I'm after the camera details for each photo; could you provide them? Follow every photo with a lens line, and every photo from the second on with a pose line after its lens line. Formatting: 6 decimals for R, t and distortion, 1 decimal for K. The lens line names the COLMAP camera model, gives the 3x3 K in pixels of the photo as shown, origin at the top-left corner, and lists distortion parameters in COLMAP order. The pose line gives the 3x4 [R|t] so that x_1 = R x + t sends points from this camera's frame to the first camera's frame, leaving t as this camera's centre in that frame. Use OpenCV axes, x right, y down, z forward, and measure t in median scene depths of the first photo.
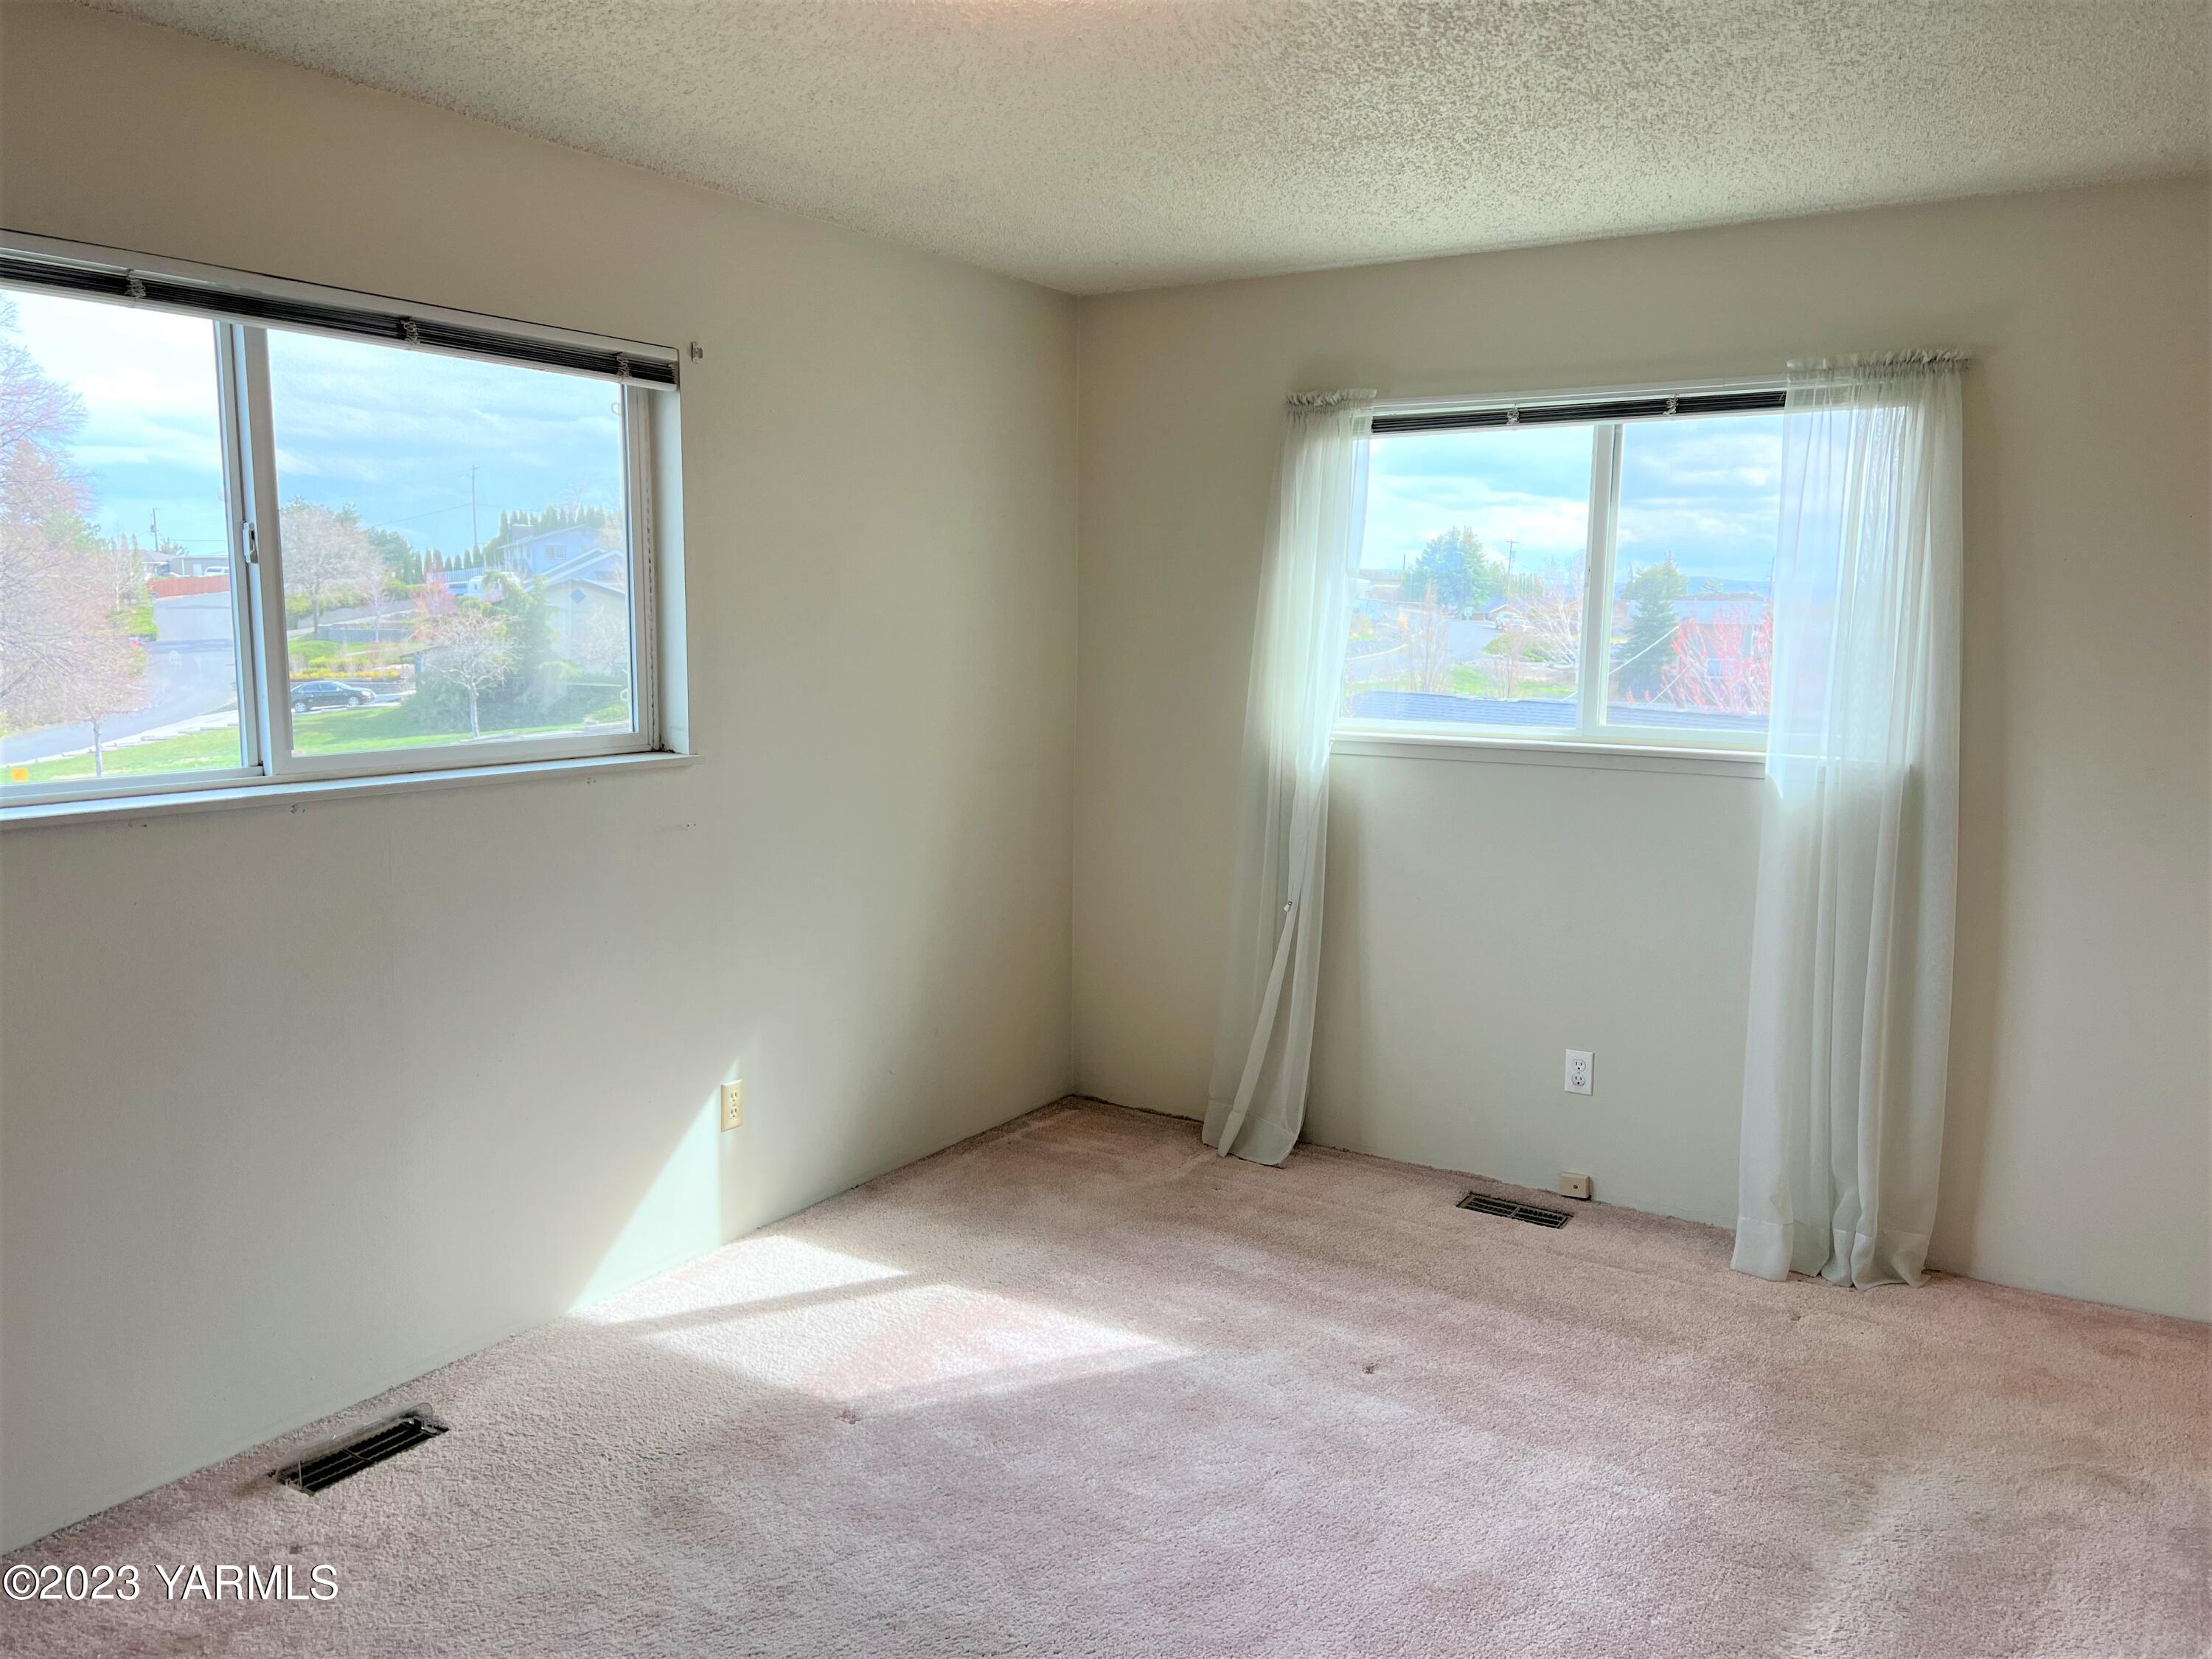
lens RADIAL K [[1675.7, 0, 1104.5], [0, 1675.7, 817.3], [0, 0, 1]] dist [0.068902, -0.079999]
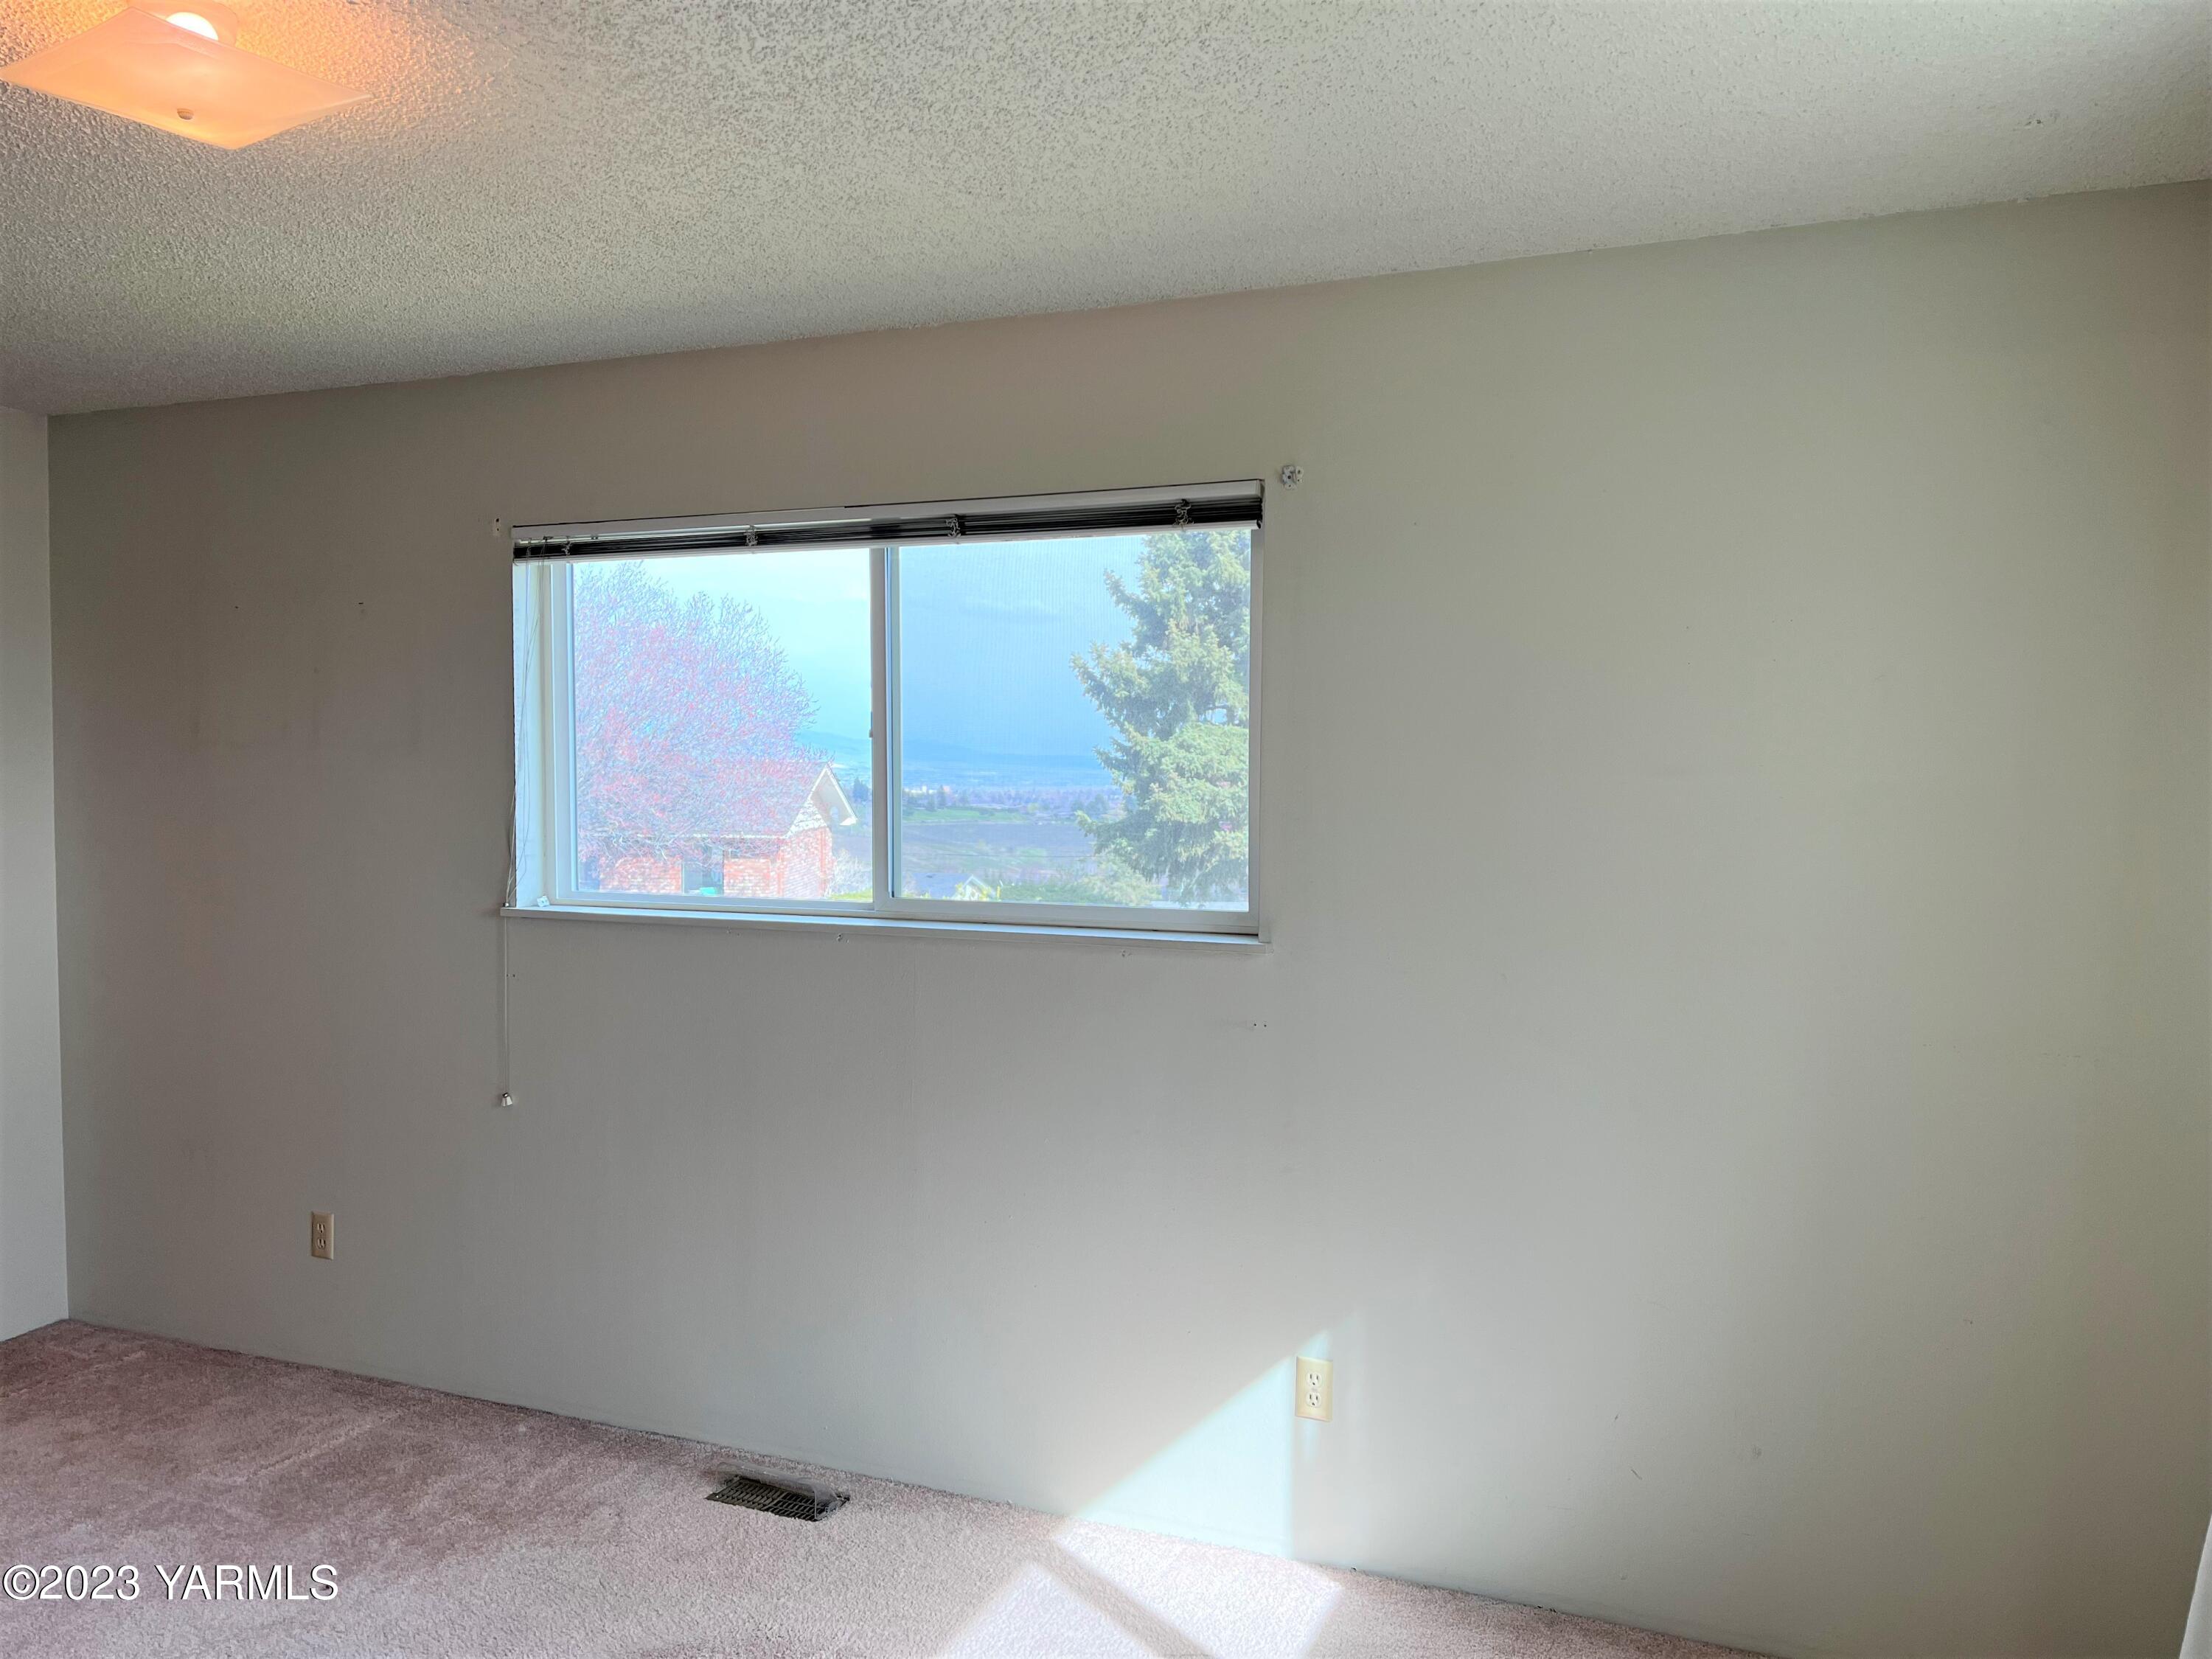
lens RADIAL K [[1675.7, 0, 1101.2], [0, 1675.7, 833.5], [0, 0, 1]] dist [0.068902, -0.079999]
pose [[0.171005, 0.017329, -0.985118, 0.695305], [-0.136509, 0.990619, -0.006271, -0.091333], [0.975768, 0.135550, 0.171766, 0.923438]]
